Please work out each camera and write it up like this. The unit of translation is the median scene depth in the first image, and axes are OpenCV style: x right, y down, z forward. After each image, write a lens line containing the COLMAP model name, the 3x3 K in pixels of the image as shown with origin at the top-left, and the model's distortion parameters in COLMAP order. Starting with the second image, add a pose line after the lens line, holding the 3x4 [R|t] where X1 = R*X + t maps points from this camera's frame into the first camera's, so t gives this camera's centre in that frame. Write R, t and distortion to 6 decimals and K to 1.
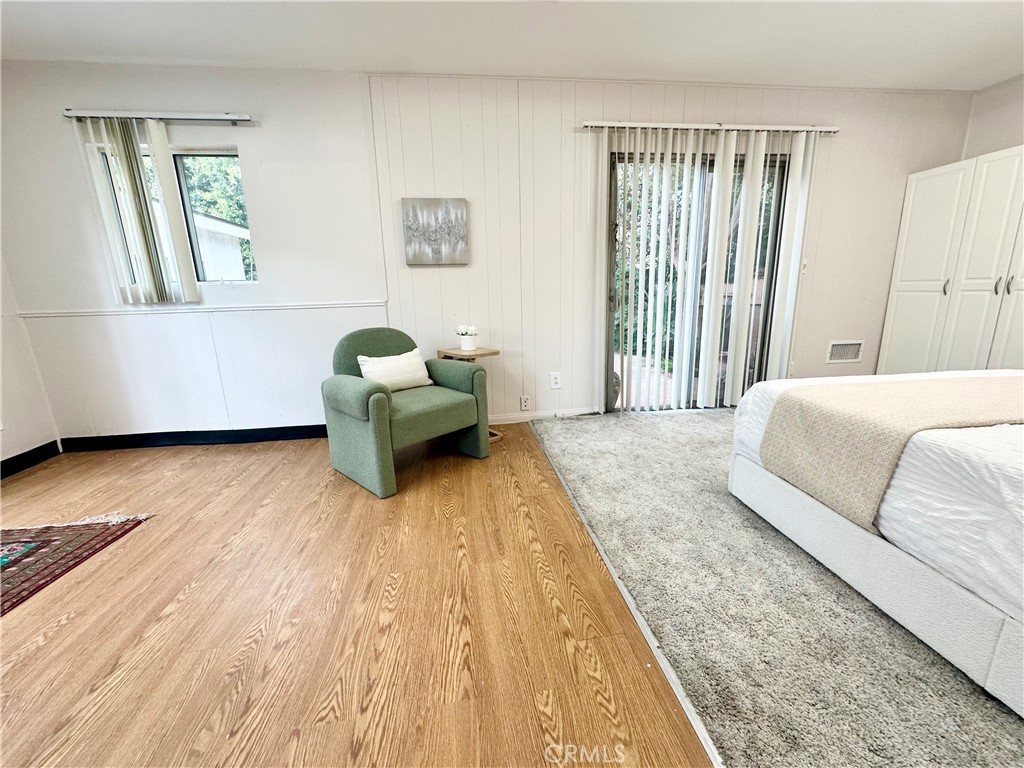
lens RADIAL K [[409.1, 0, 514.8], [0, 409.1, 382.6], [0, 0, 1]] dist [-0.002968, 0.001032]
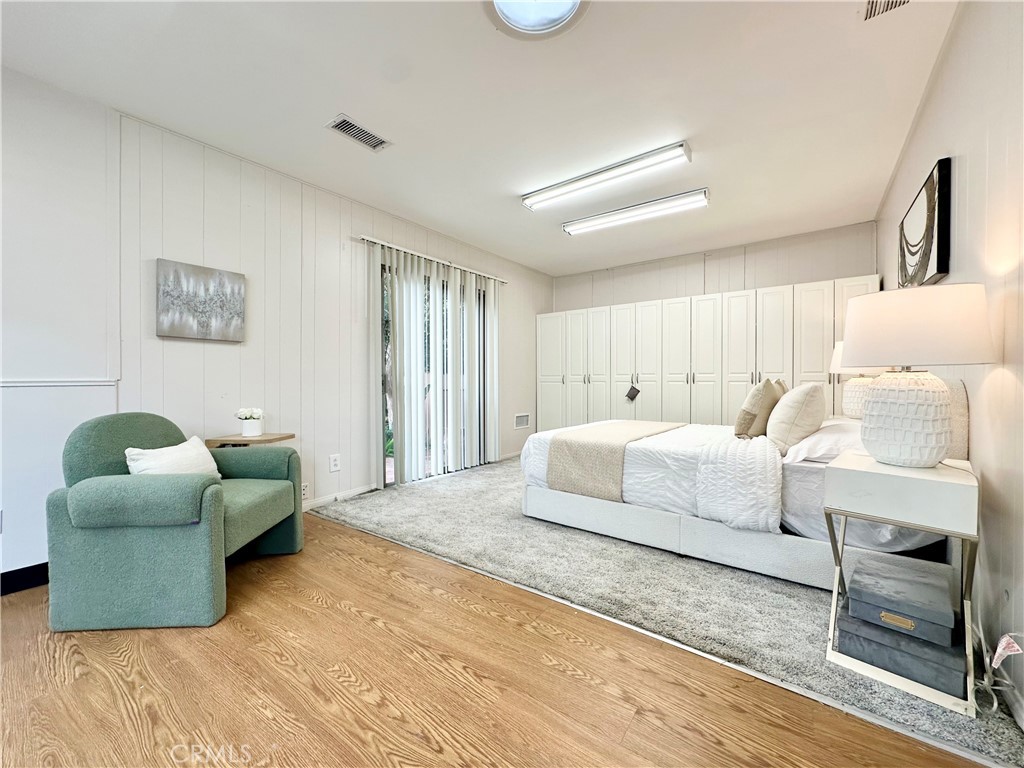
lens RADIAL K [[409.1, 0, 507.9], [0, 409.1, 385.9], [0, 0, 1]] dist [-0.002968, 0.001032]
pose [[0.696903, 0.013701, 0.717034, -0.376815], [0.141346, 0.977583, -0.156057, 0.031119], [-0.703098, 0.210106, 0.679344, -0.007262]]
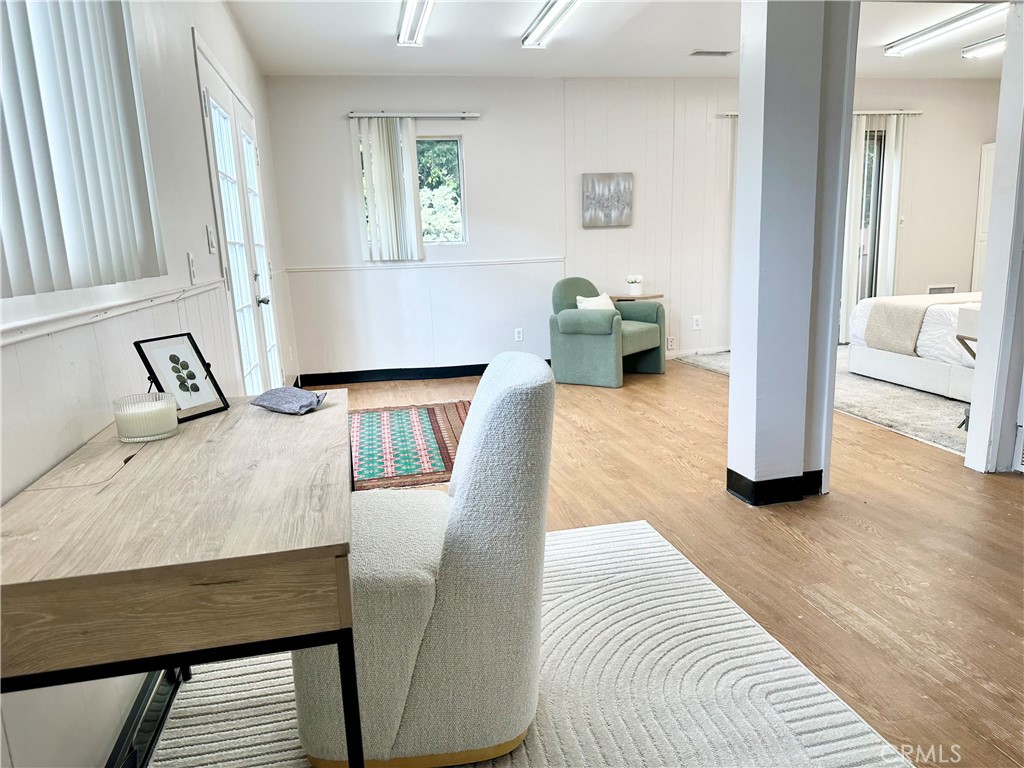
lens RADIAL K [[721.7, 0, 516.1], [0, 721.7, 398.3], [0, 0, 1]] dist [0.045858, -0.029671]
pose [[0.997047, -0.028356, 0.071371, -0.667040], [0.029584, 0.999431, -0.016198, 0.268090], [-0.070871, 0.018262, 0.997318, -1.199031]]
